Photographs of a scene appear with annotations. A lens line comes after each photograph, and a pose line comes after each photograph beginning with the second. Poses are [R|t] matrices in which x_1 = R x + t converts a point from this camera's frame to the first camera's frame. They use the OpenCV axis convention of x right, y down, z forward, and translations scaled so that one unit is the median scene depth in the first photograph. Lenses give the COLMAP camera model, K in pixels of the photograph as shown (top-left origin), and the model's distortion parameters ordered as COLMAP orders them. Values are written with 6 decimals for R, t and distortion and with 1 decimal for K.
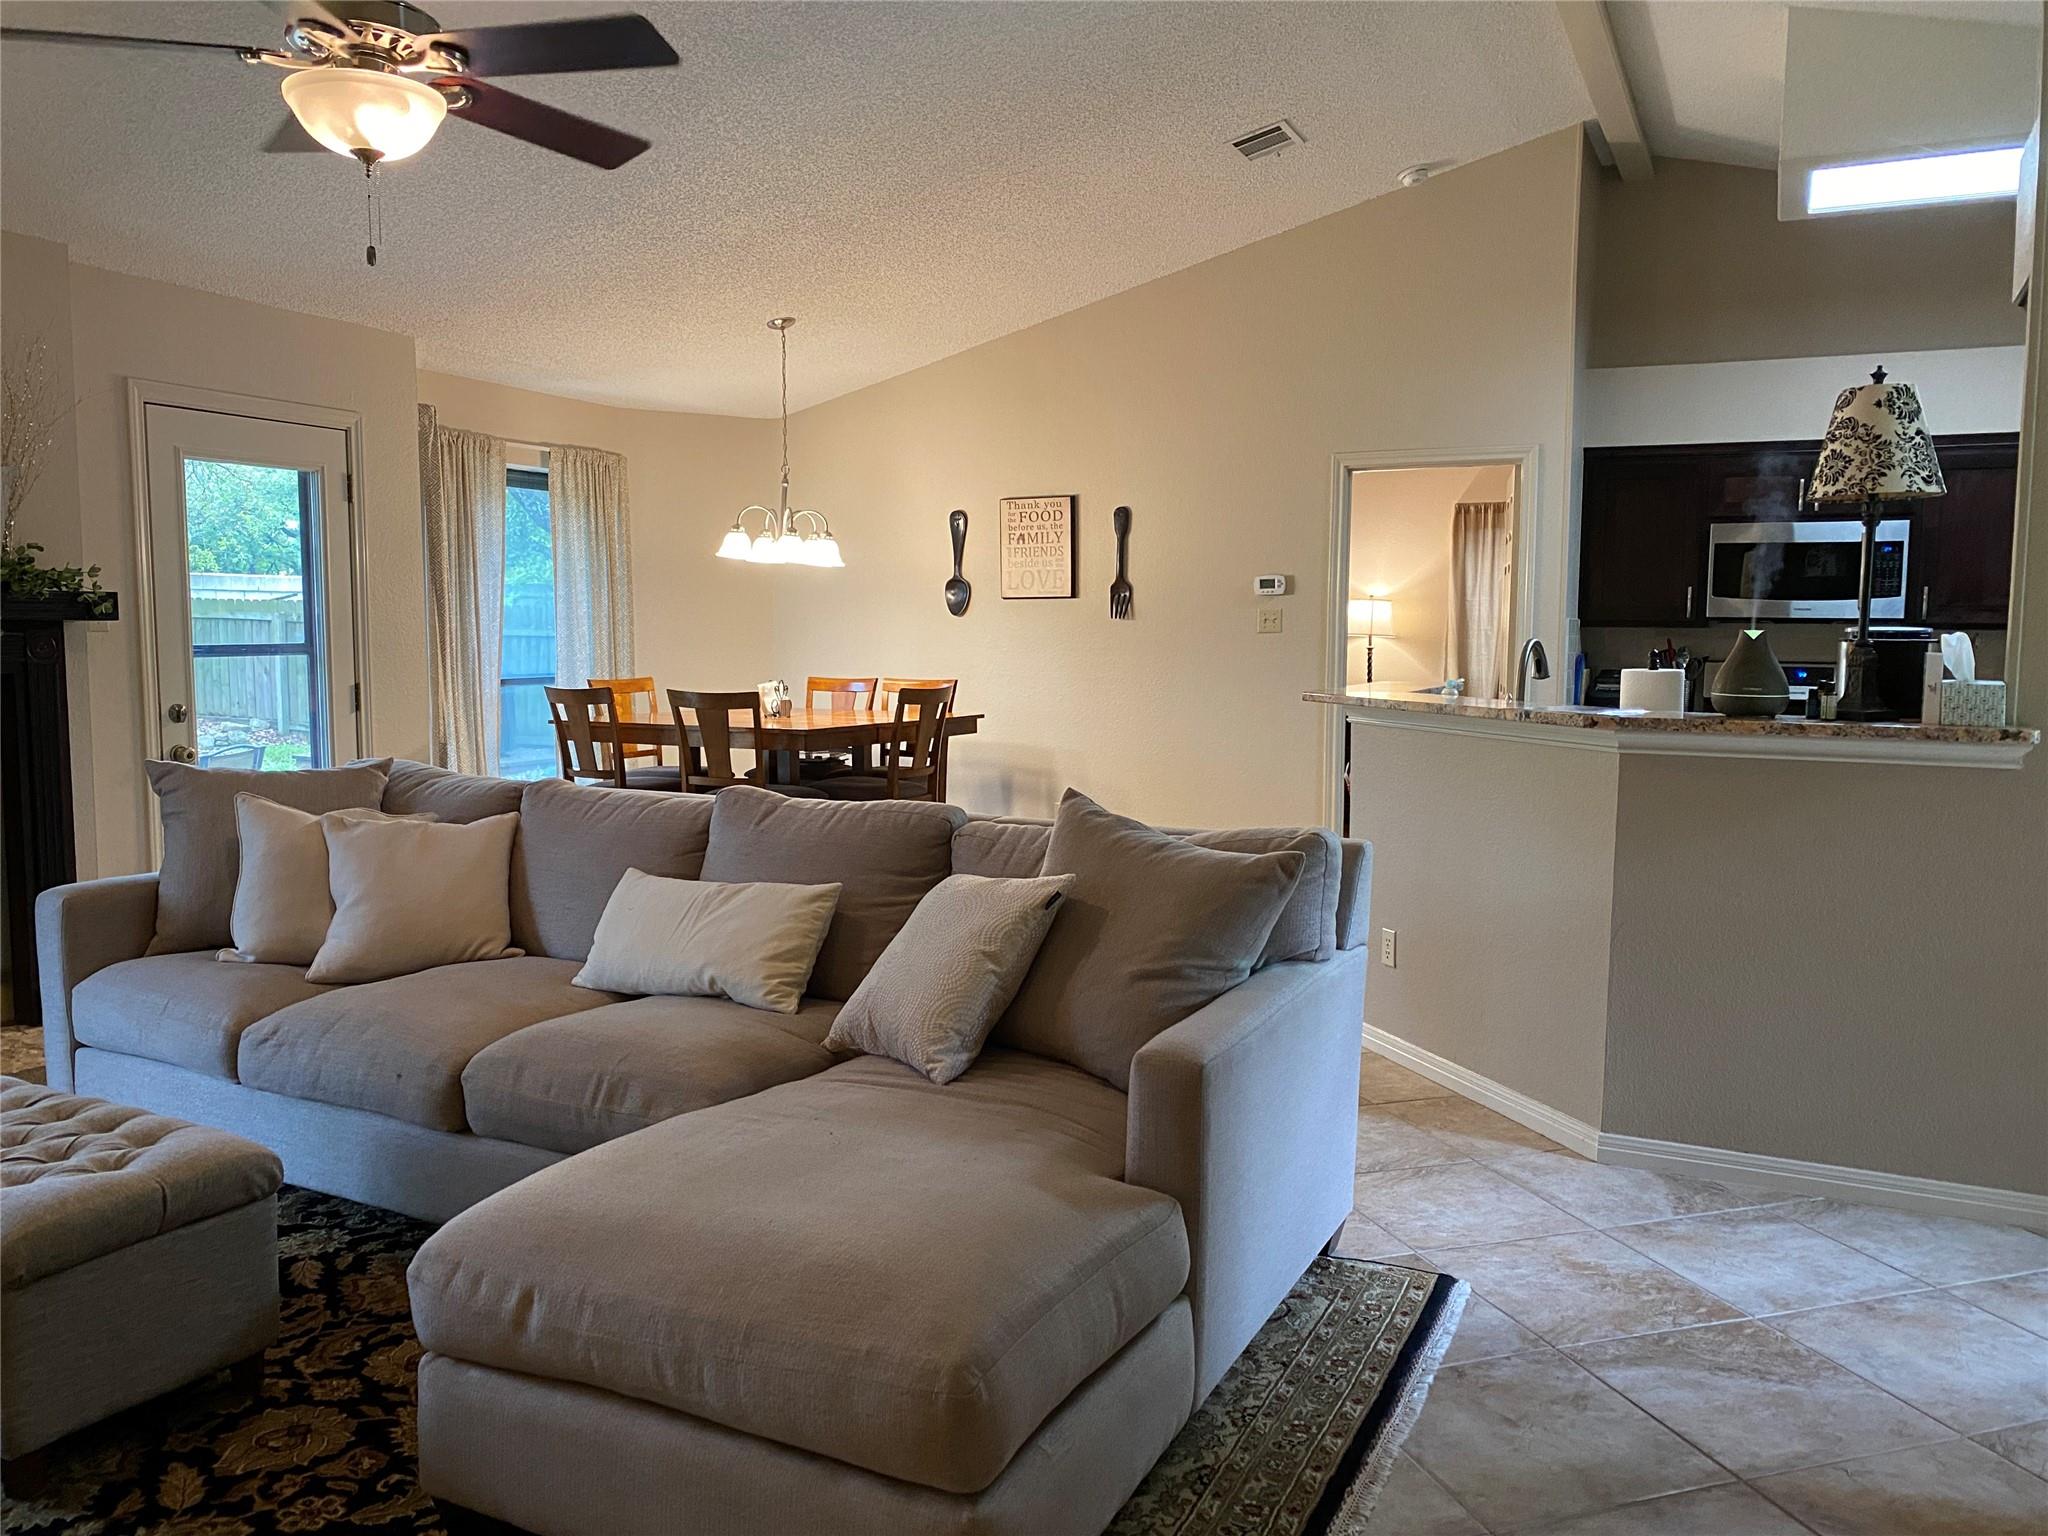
lens RADIAL K [[1561.1, 0, 1028.9], [0, 1561.1, 771.5], [0, 0, 1]] dist [0.064608, -0.066192]
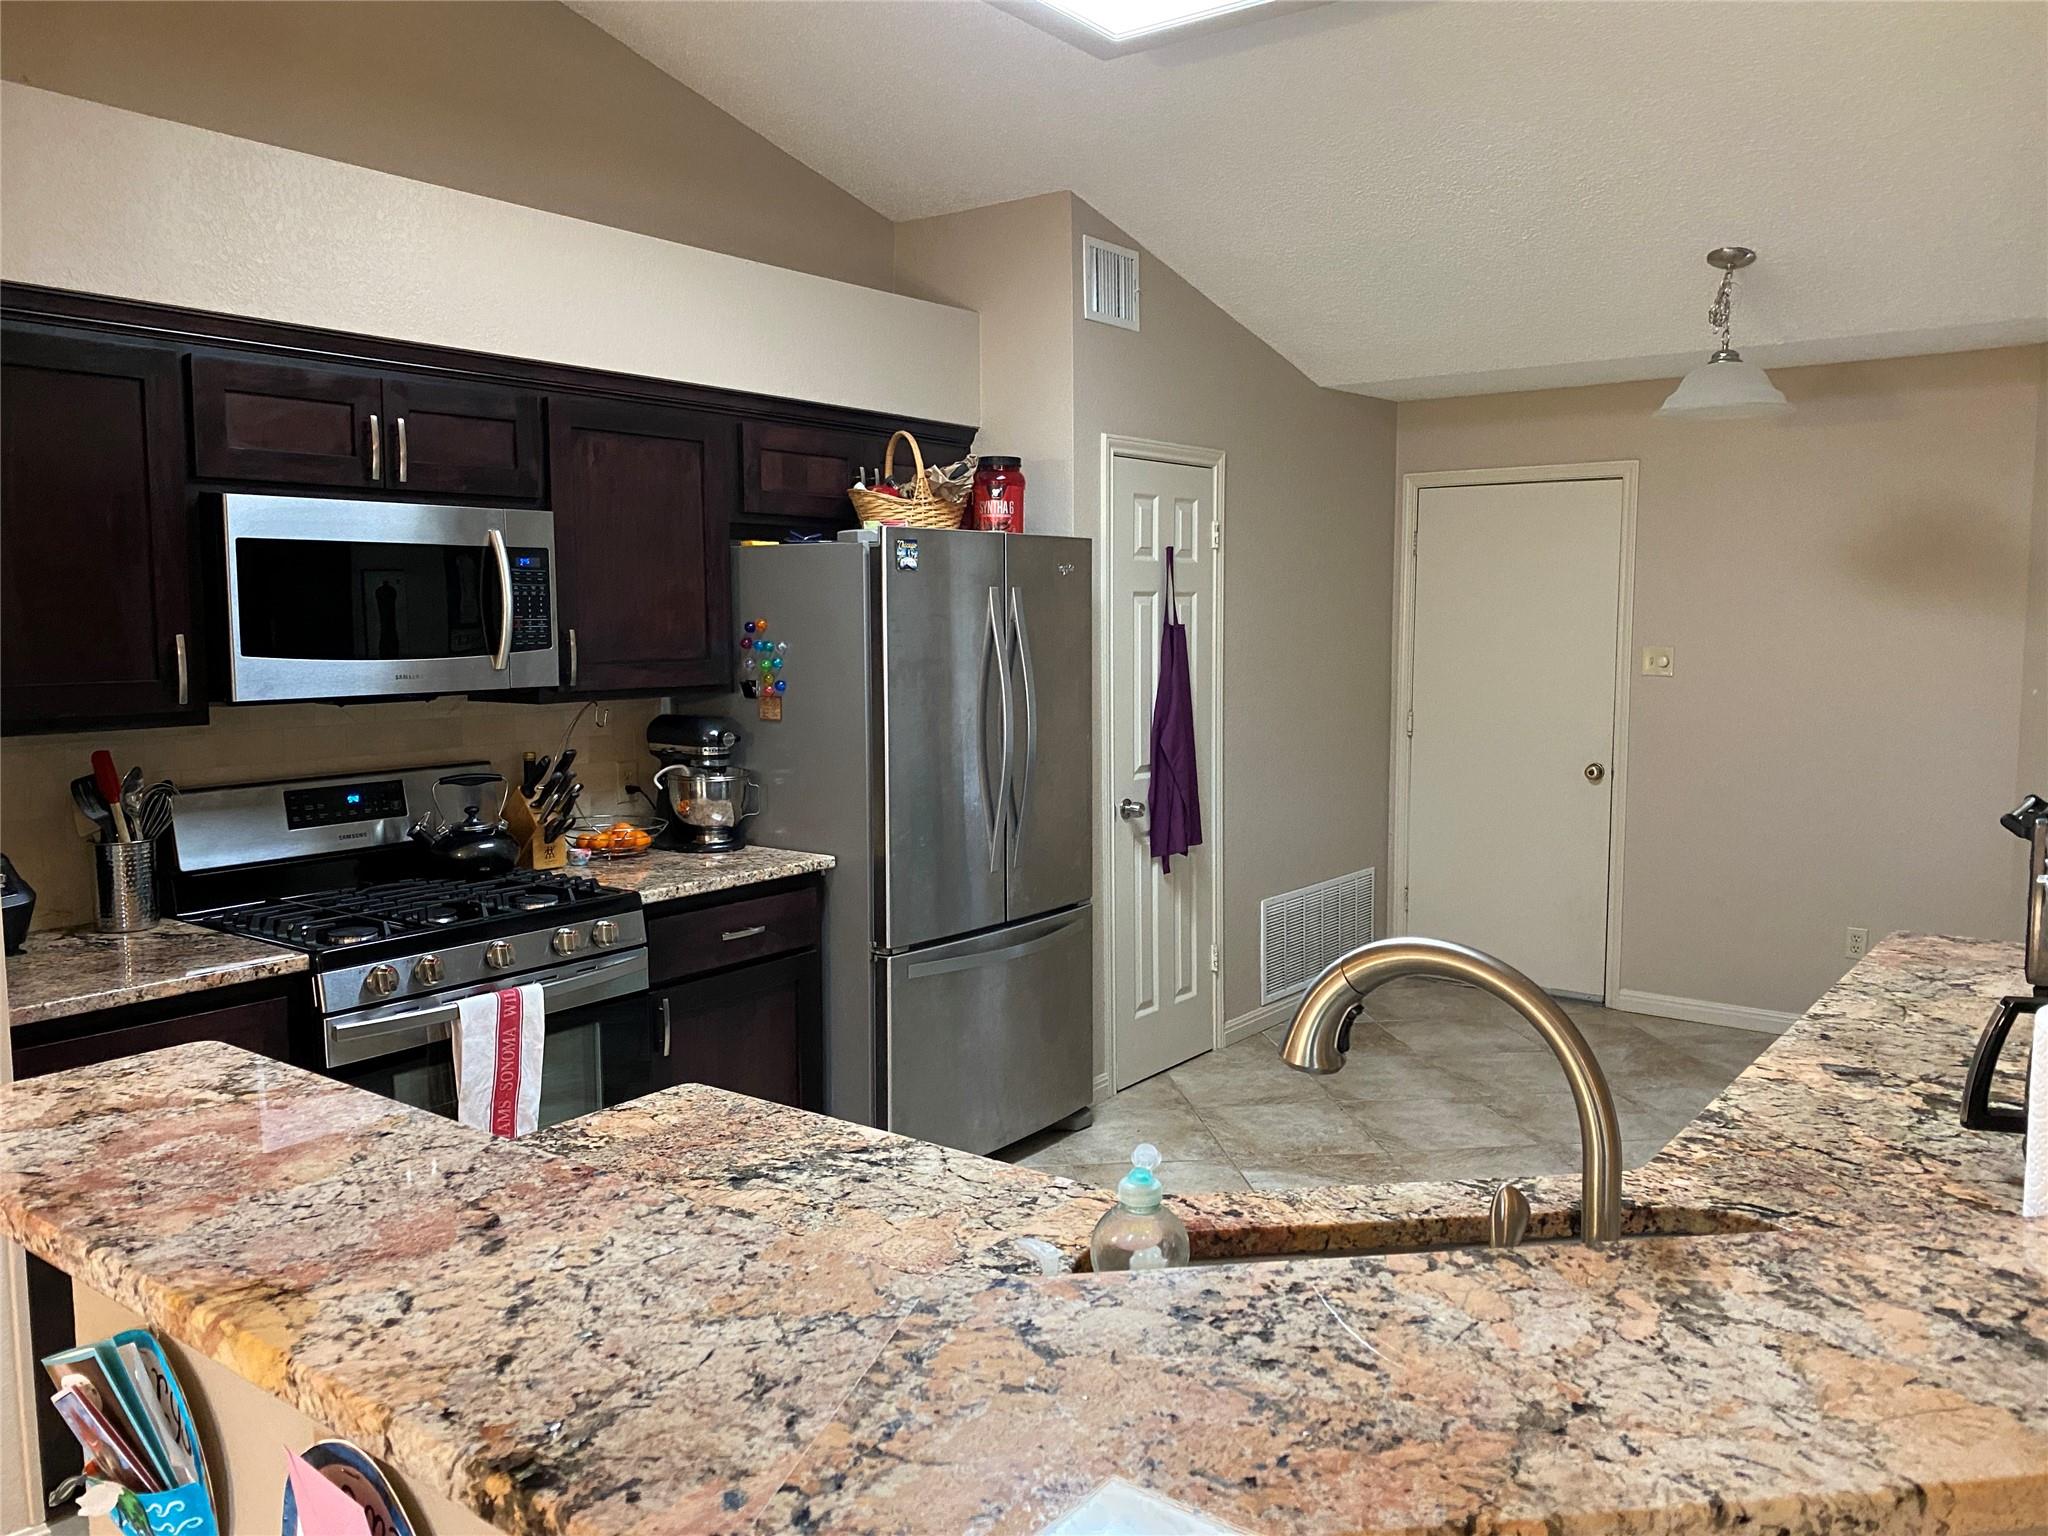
lens RADIAL K [[1561.1, 0, 1051.6], [0, 1561.1, 764.8], [0, 0, 1]] dist [0.064608, -0.066192]
pose [[0.186301, -0.108133, 0.976524, 0.067216], [0.097001, 0.991093, 0.091240, -0.187672], [-0.977693, 0.077725, 0.195131, 1.310641]]
